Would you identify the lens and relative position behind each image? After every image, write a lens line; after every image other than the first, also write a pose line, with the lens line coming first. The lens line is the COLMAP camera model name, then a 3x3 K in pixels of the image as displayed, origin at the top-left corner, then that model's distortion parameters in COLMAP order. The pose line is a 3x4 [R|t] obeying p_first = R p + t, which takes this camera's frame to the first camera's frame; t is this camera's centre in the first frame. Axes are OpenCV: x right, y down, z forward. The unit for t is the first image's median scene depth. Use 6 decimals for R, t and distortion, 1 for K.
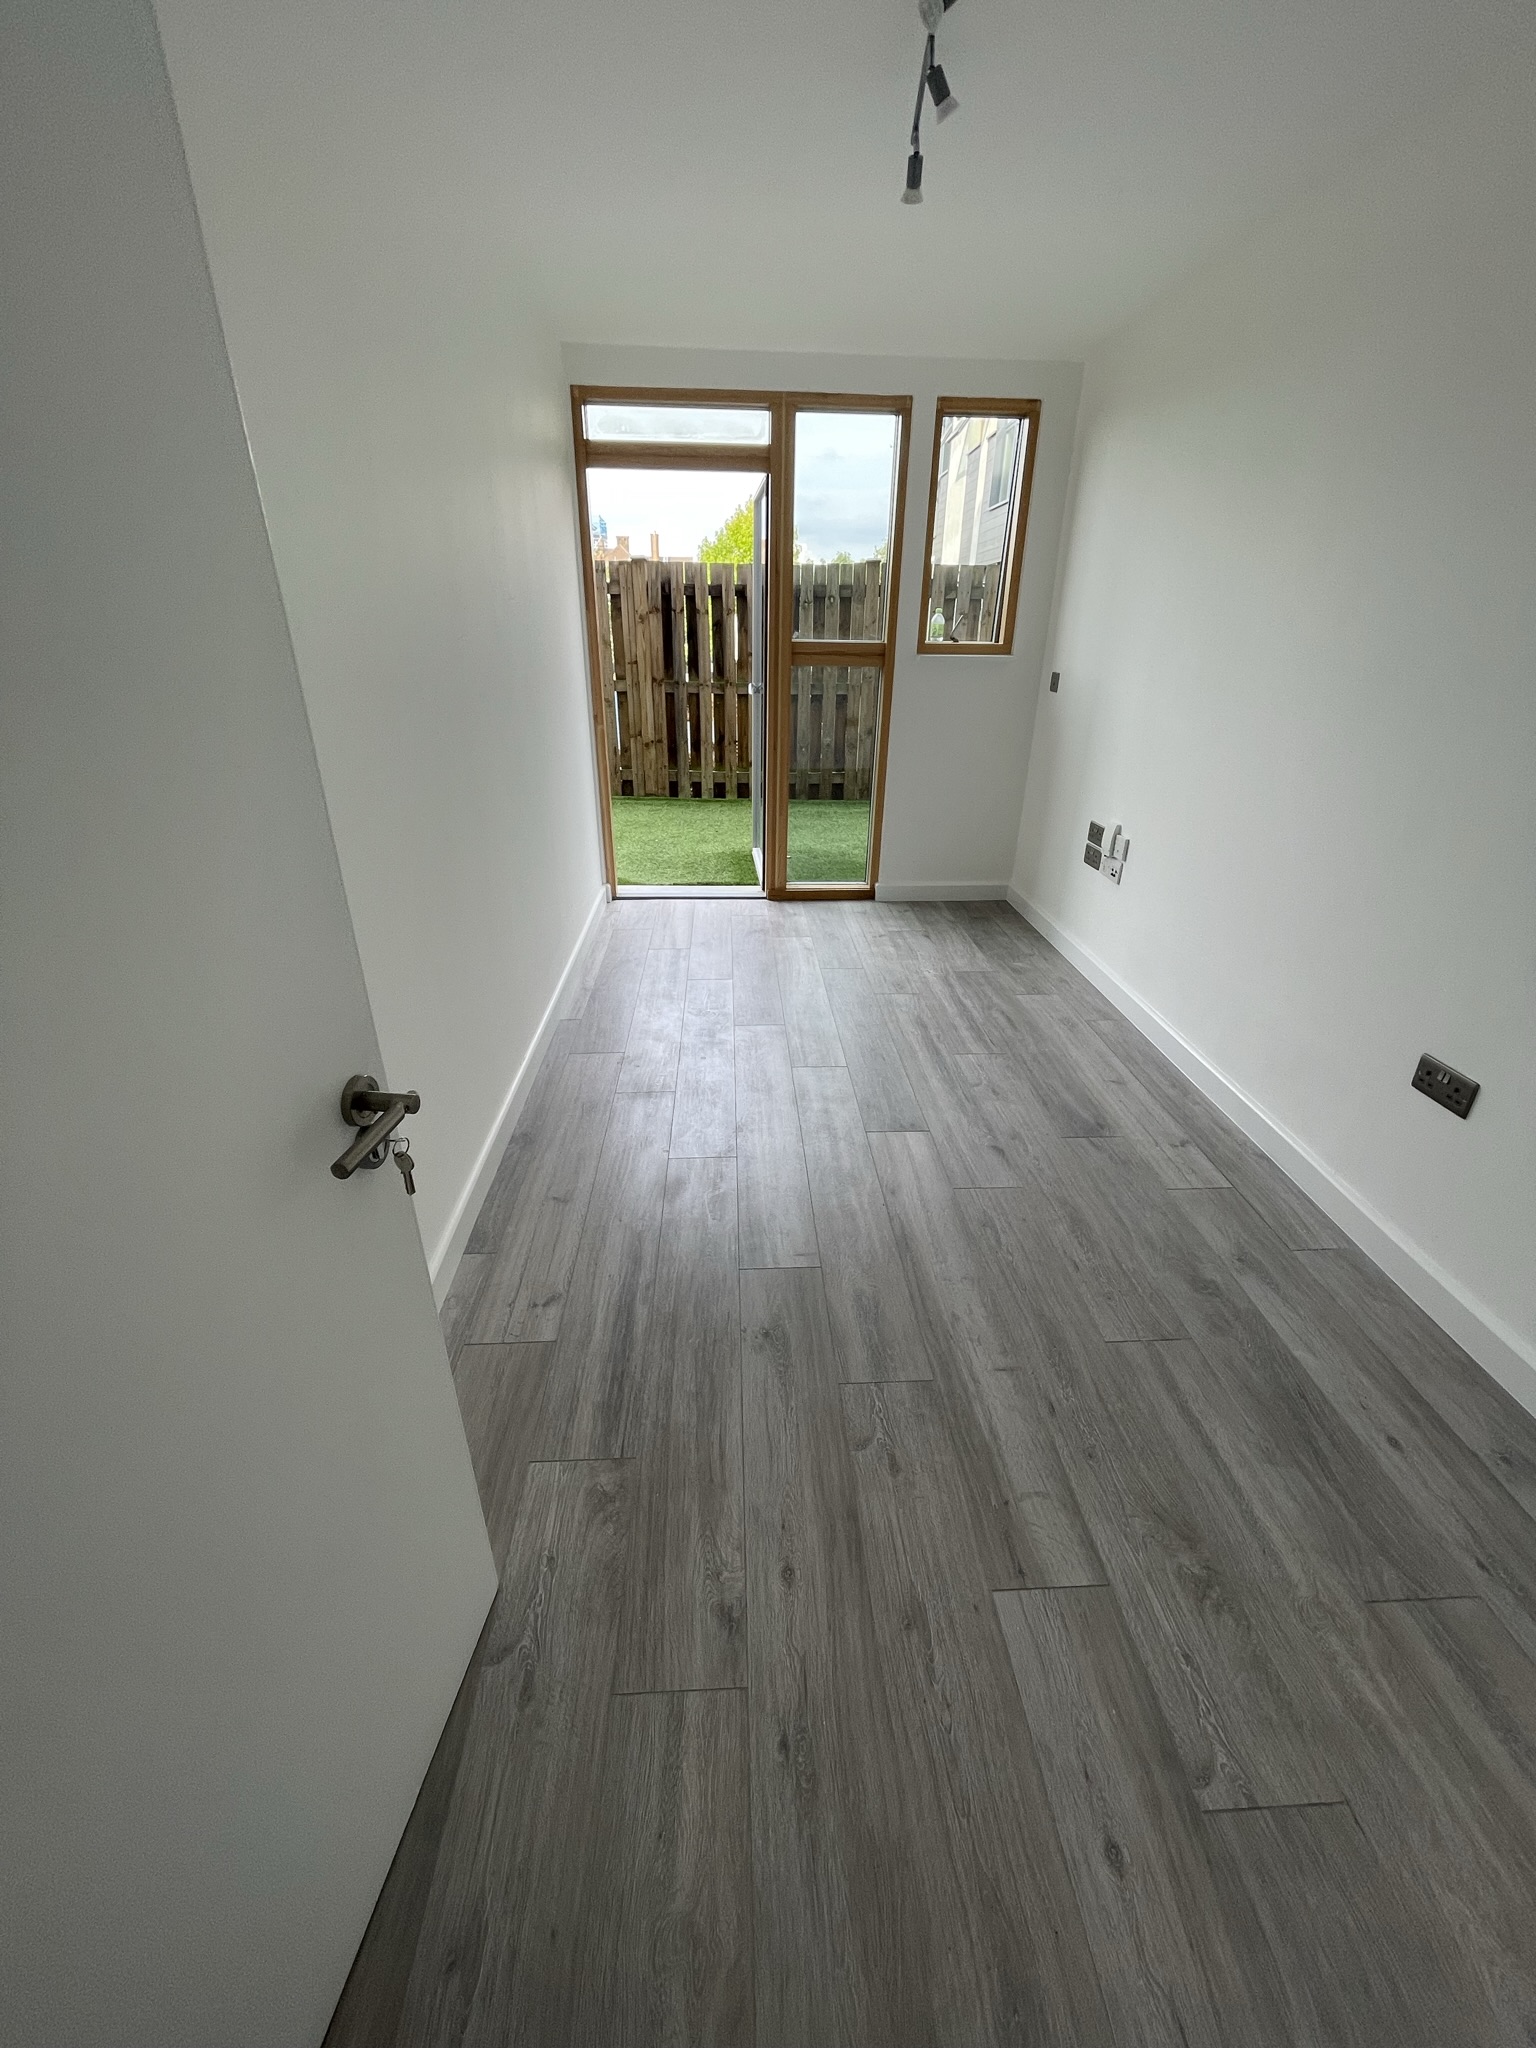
lens RADIAL K [[823.6, 0, 785.3], [0, 823.6, 1016.6], [0, 0, 1]] dist [-0.007494, 0.002337]
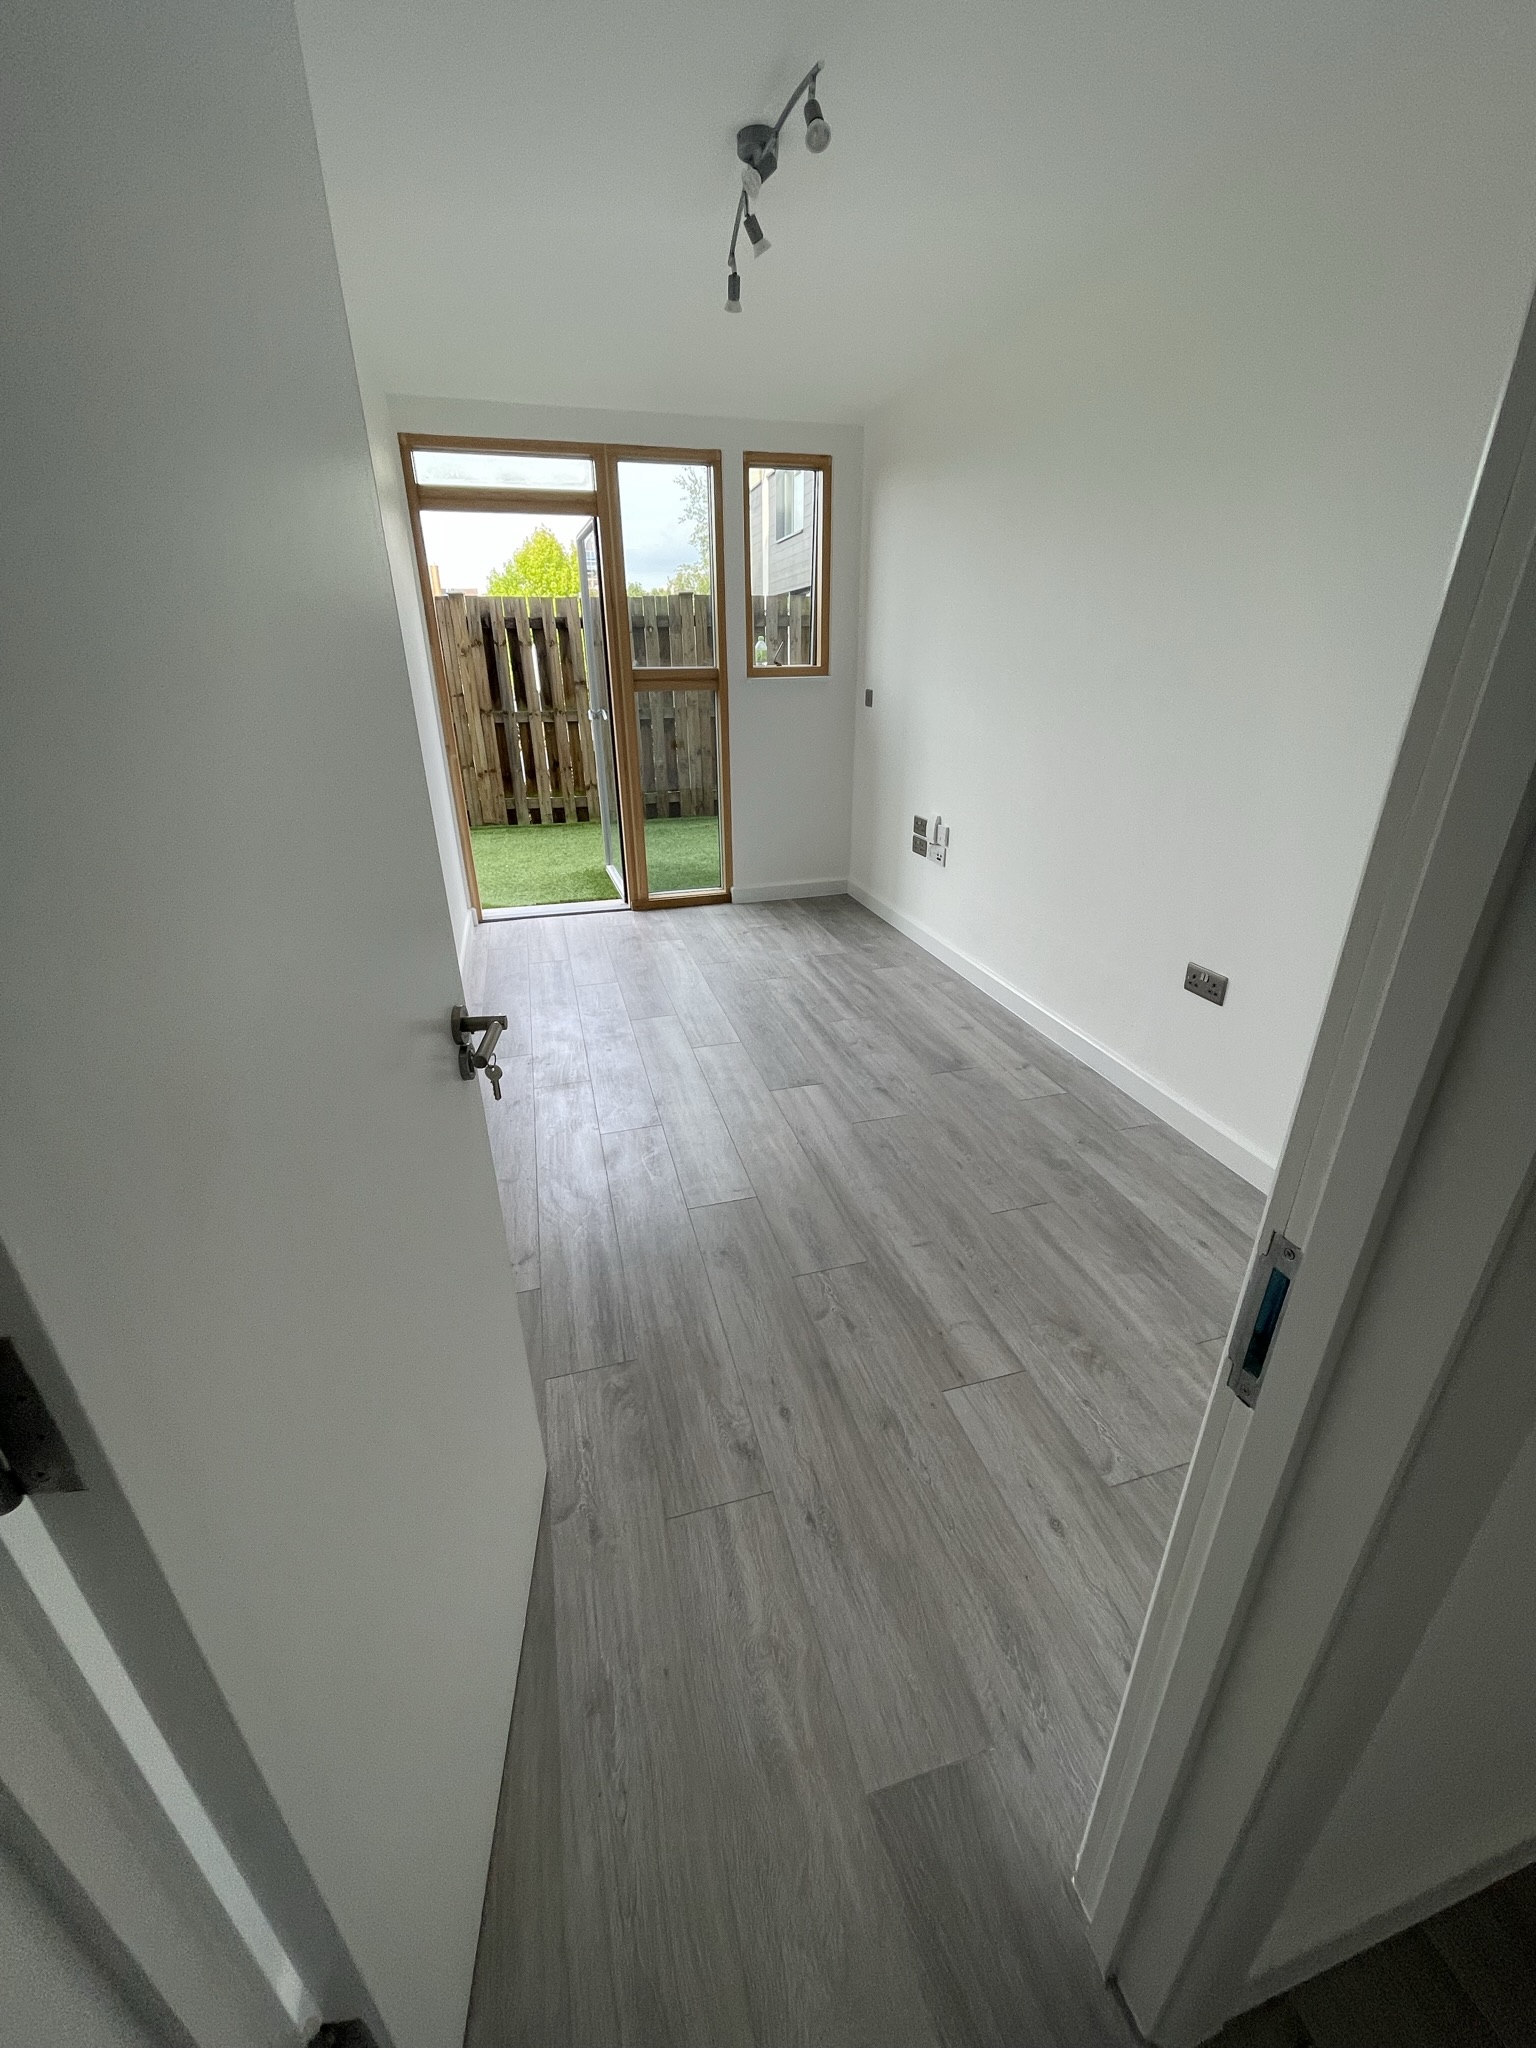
lens RADIAL K [[823.6, 0, 785.4], [0, 823.6, 1017.6], [0, 0, 1]] dist [-0.007494, 0.002337]
pose [[0.974160, -0.111804, 0.196247, -0.110962], [0.116790, 0.993058, -0.013984, 0.068948], [-0.193321, 0.036542, 0.980455, -0.151656]]
